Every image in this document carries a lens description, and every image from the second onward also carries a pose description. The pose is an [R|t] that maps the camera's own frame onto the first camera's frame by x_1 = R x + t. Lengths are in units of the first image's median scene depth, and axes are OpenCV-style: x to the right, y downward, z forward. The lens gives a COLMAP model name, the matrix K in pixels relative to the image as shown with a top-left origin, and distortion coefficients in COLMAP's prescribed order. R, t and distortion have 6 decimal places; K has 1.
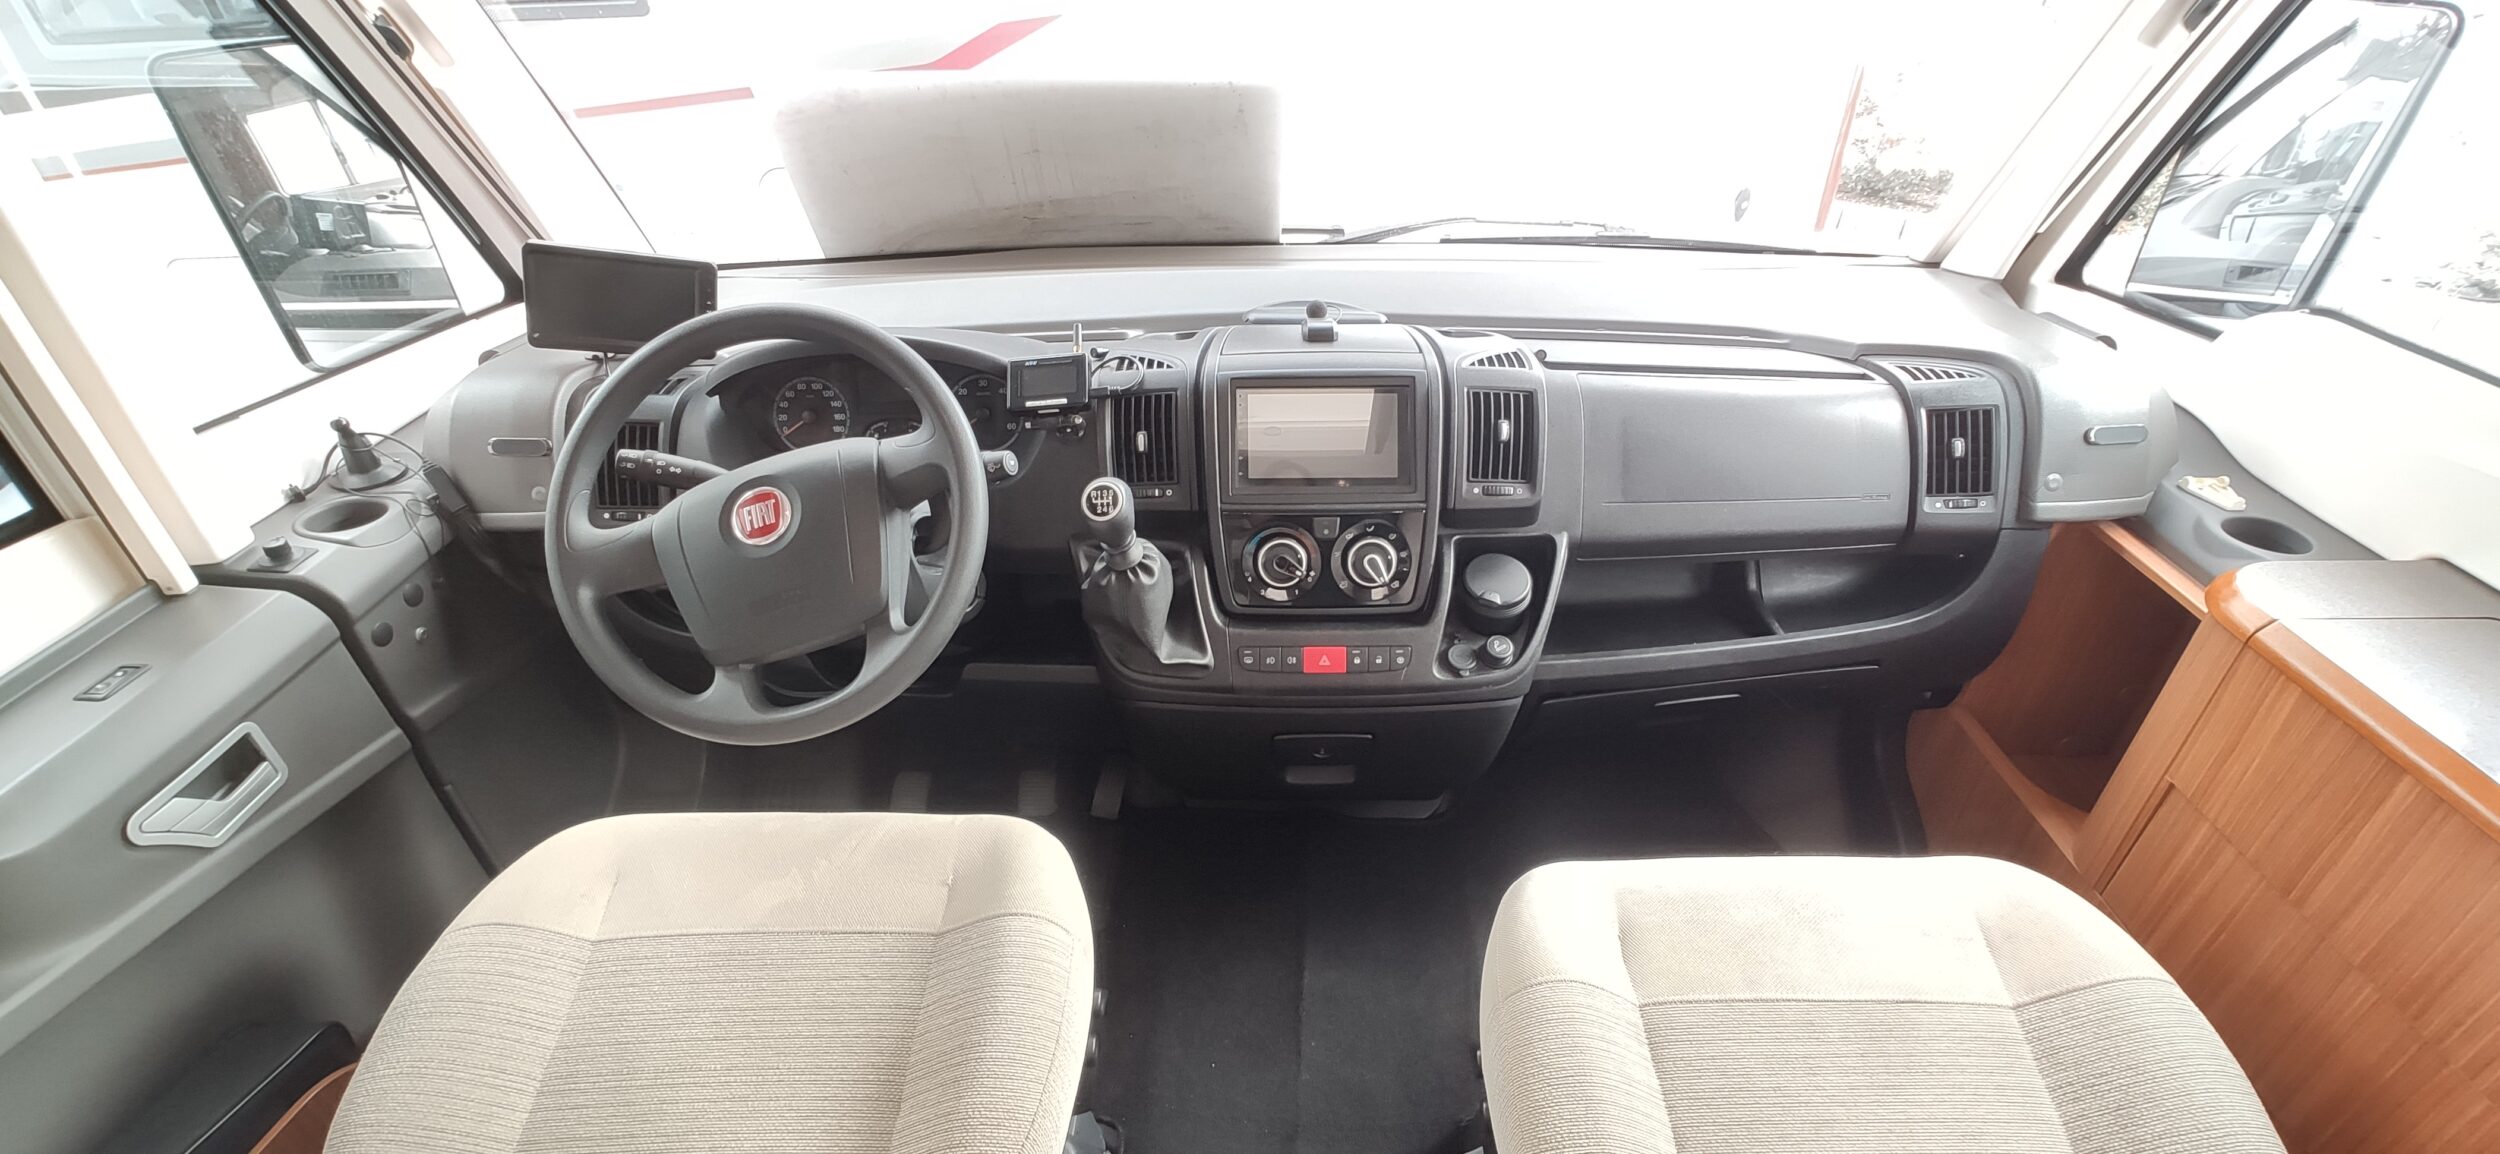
lens RADIAL K [[1087.1, 0, 1265.5], [0, 1087.1, 580.5], [0, 0, 1]] dist [-0.039849, 0.024511]
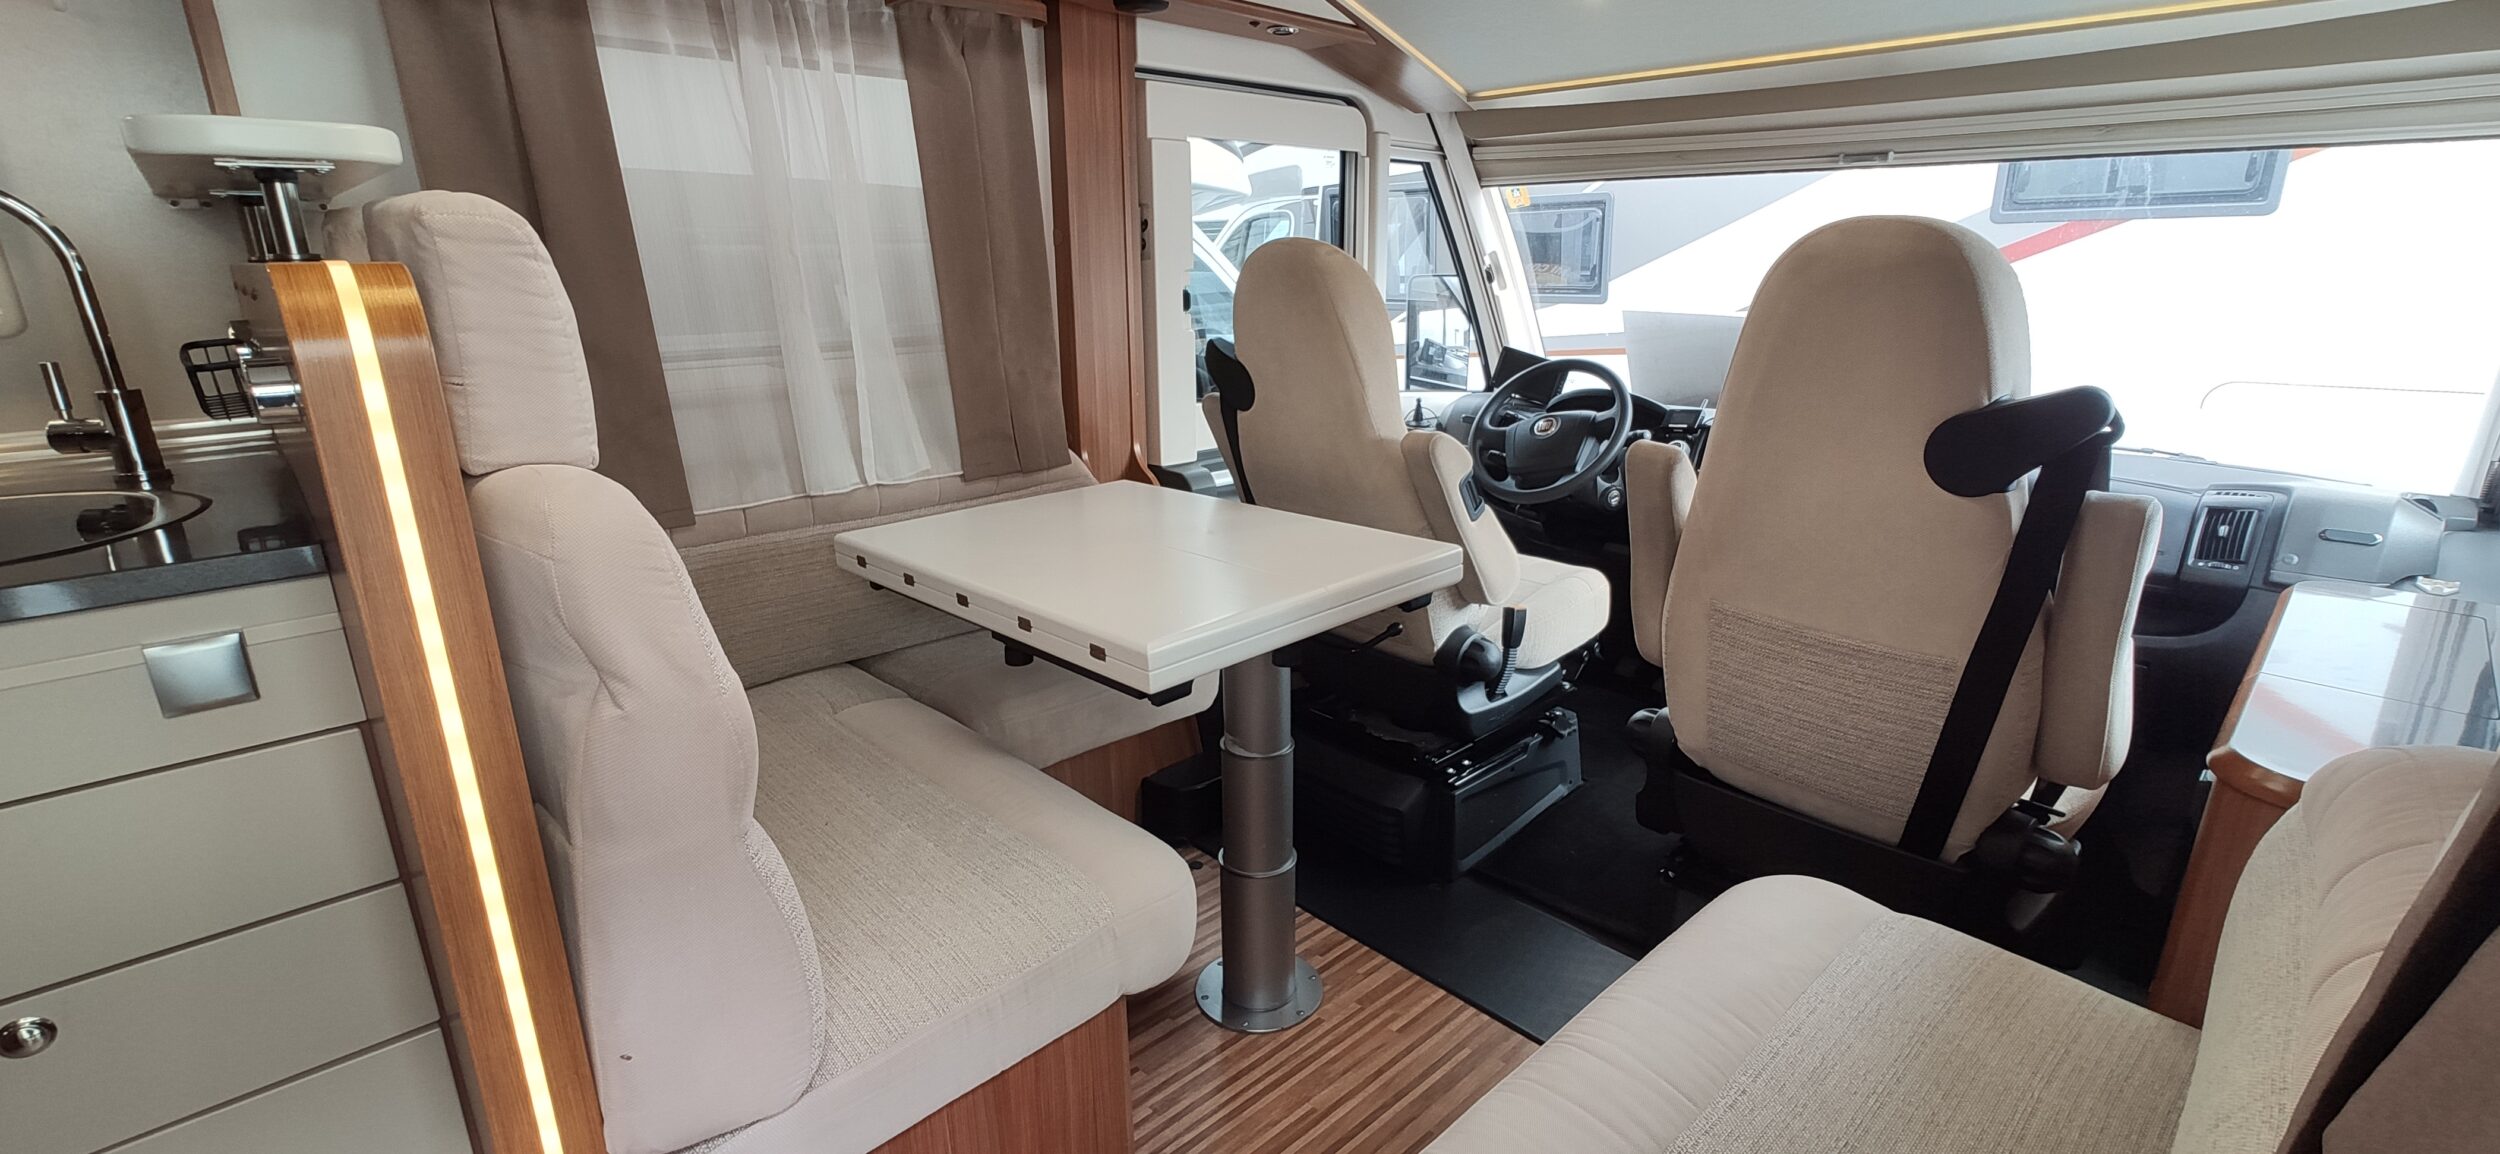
lens RADIAL K [[1087.1, 0, 1265.5], [0, 1087.1, 580.5], [0, 0, 1]] dist [-0.039849, 0.024511]
pose [[0.694248, 0.219282, -0.685518, 0.797070], [-0.401458, 0.908507, -0.115960, 0.717946], [0.597370, 0.355712, 0.718762, -0.981702]]
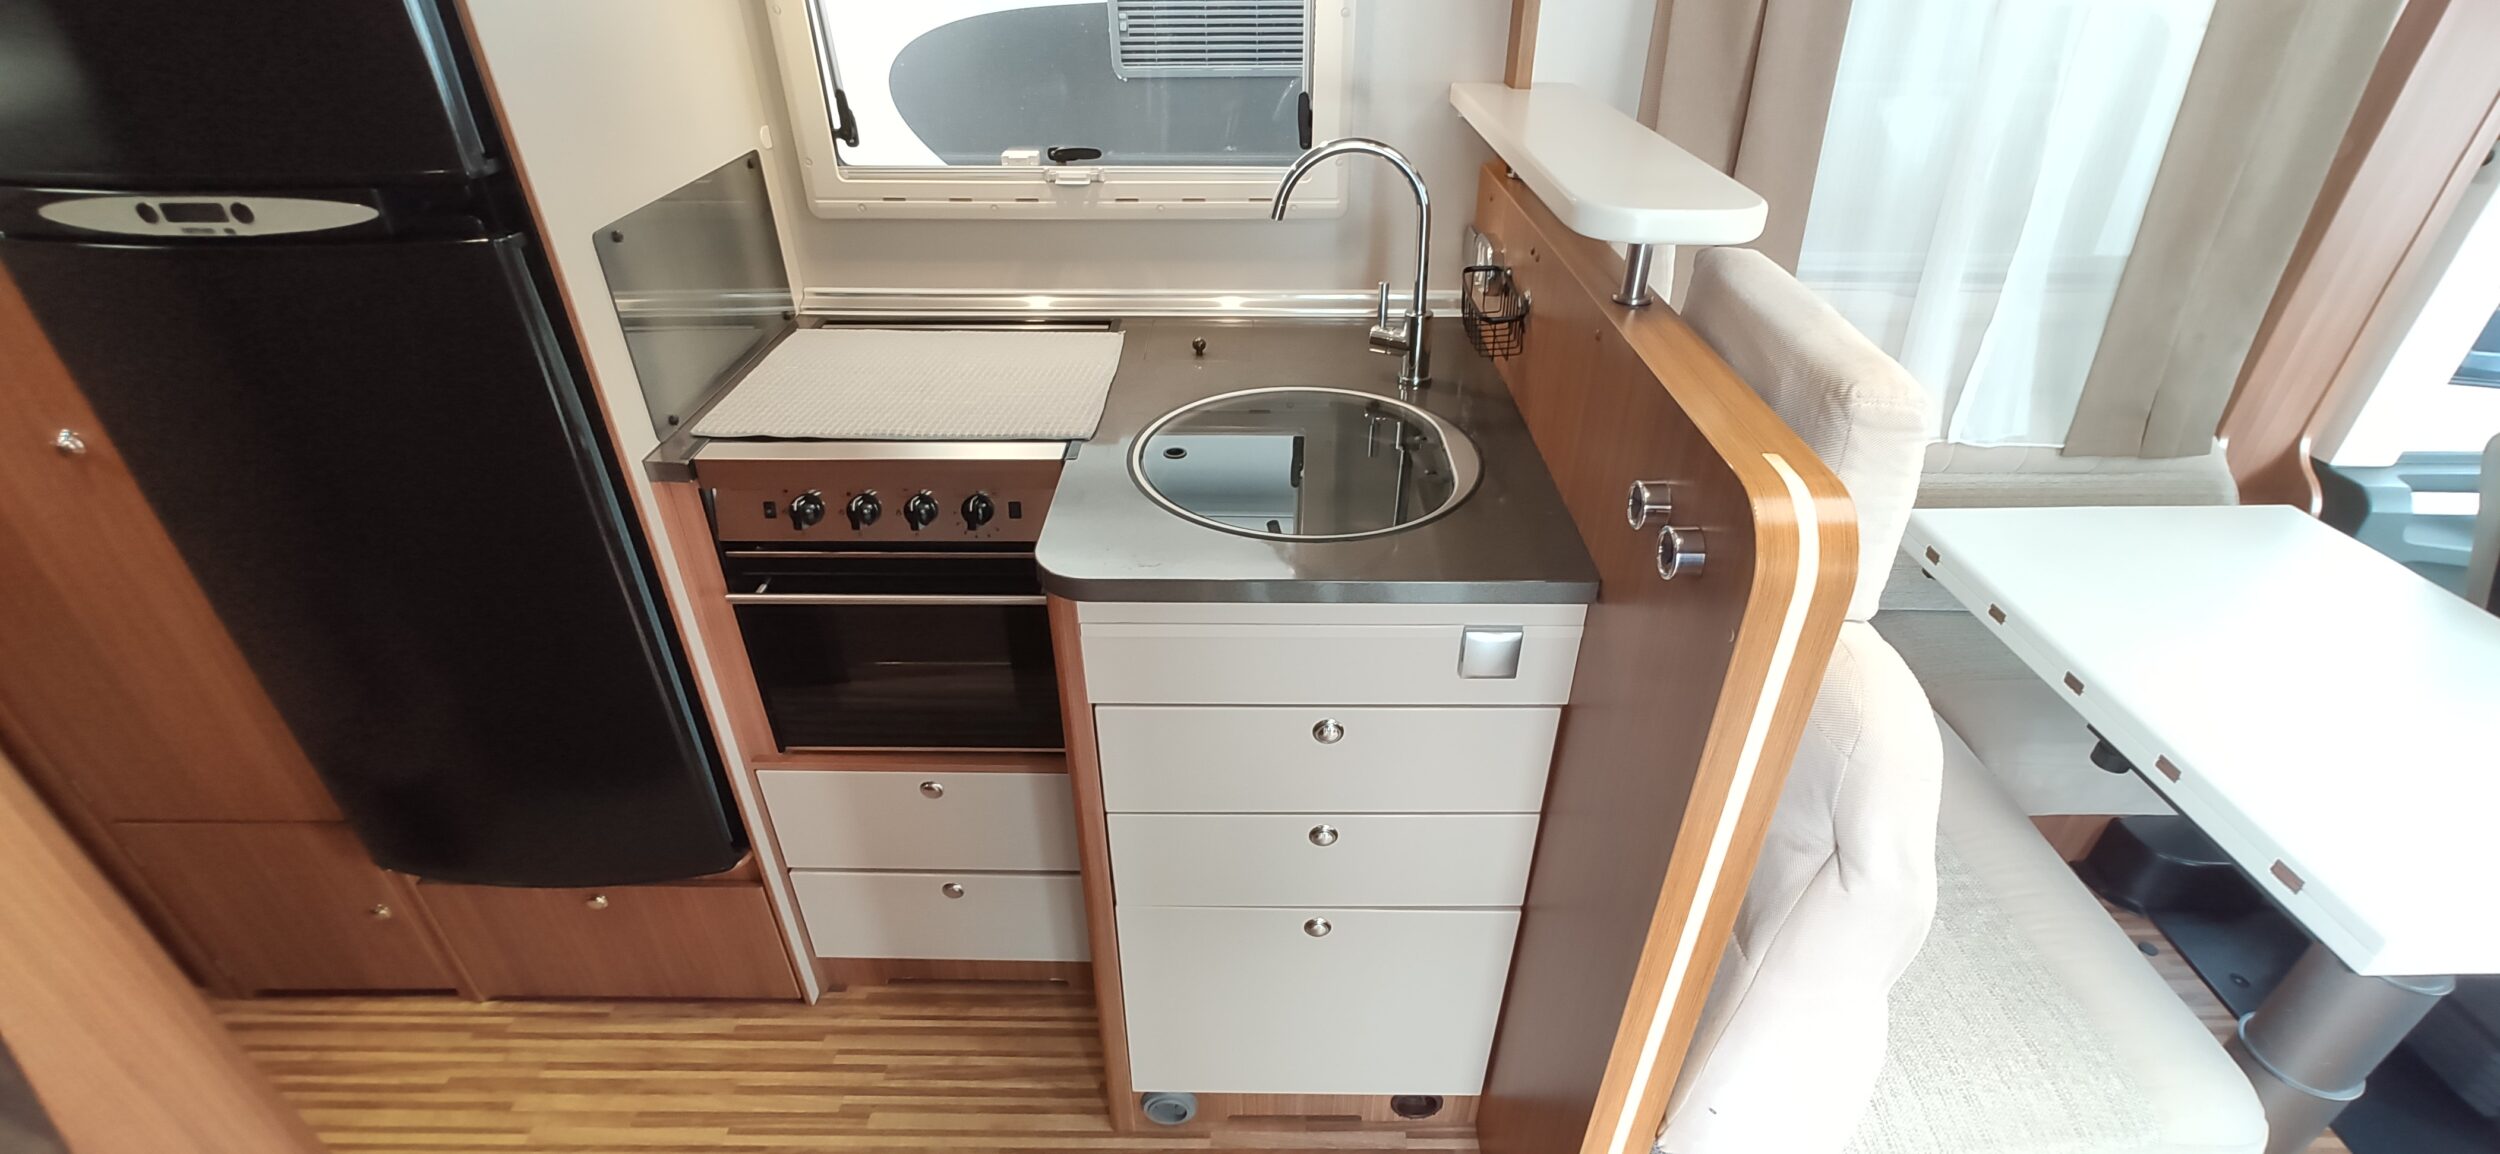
lens RADIAL K [[1087.1, 0, 1265.5], [0, 1087.1, 580.5], [0, 0, 1]] dist [-0.039849, 0.024511]
pose [[0.003330, 0.548876, -0.835897, 0.535313], [-0.554515, 0.696627, 0.455218, 0.616383], [0.832167, 0.462001, 0.306680, -1.361788]]
